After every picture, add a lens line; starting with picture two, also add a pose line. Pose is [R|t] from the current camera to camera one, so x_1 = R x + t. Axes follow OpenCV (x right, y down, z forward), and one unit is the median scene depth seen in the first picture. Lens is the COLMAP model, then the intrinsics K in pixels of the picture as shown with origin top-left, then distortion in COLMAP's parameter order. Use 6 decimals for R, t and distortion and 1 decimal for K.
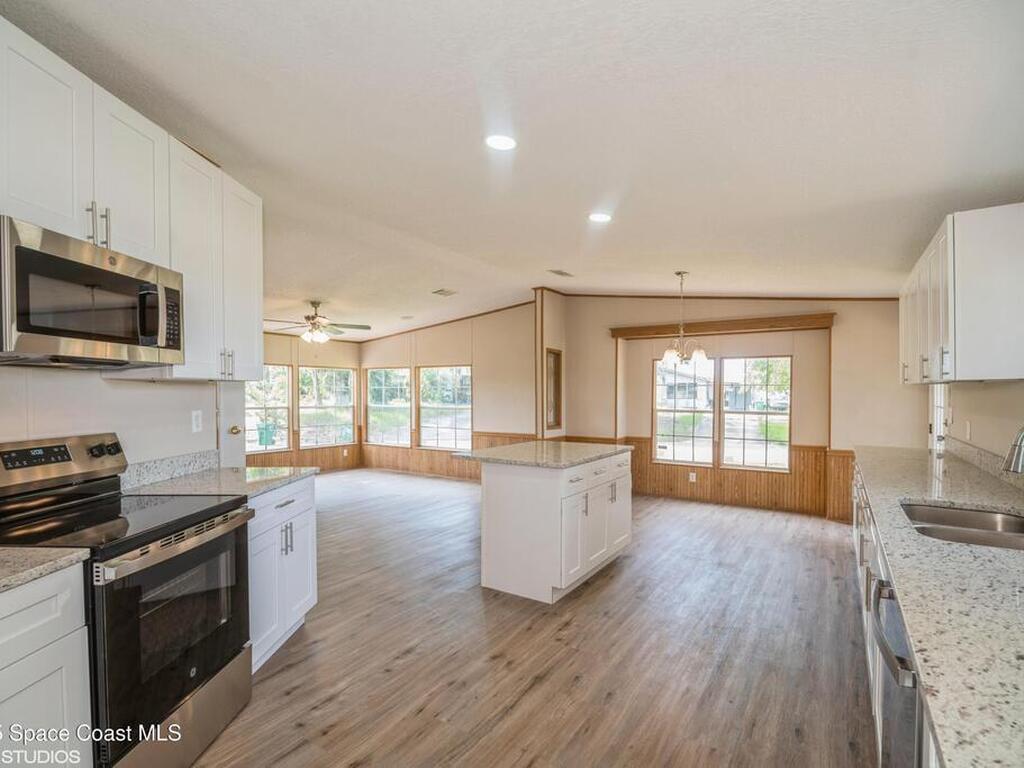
lens RADIAL K [[508.3, 0, 512.2], [0, 508.3, 404.4], [0, 0, 1]] dist [0.026515, 0.000109]
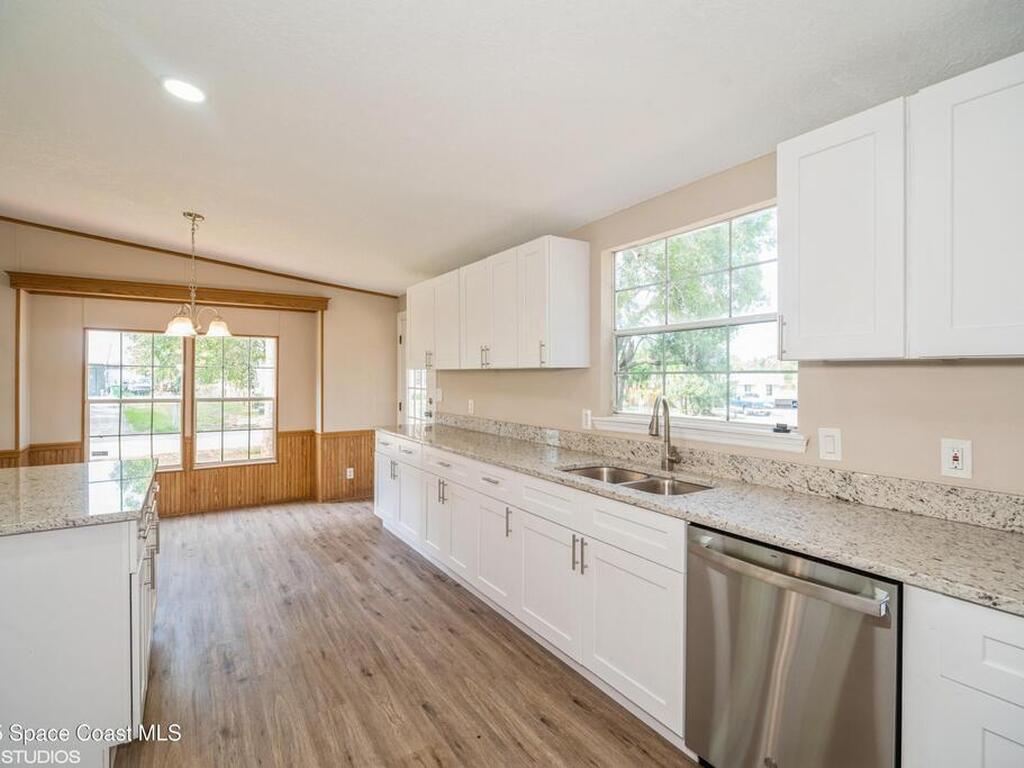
lens RADIAL K [[512.2, 0, 511.7], [0, 512.2, 378.1], [0, 0, 1]] dist [-0.000913, -0.000231]
pose [[0.419576, -0.005892, 0.907701, -0.125865], [0.020722, 0.999781, -0.003088, -0.007512], [-0.907484, 0.020105, 0.419606, 0.218140]]
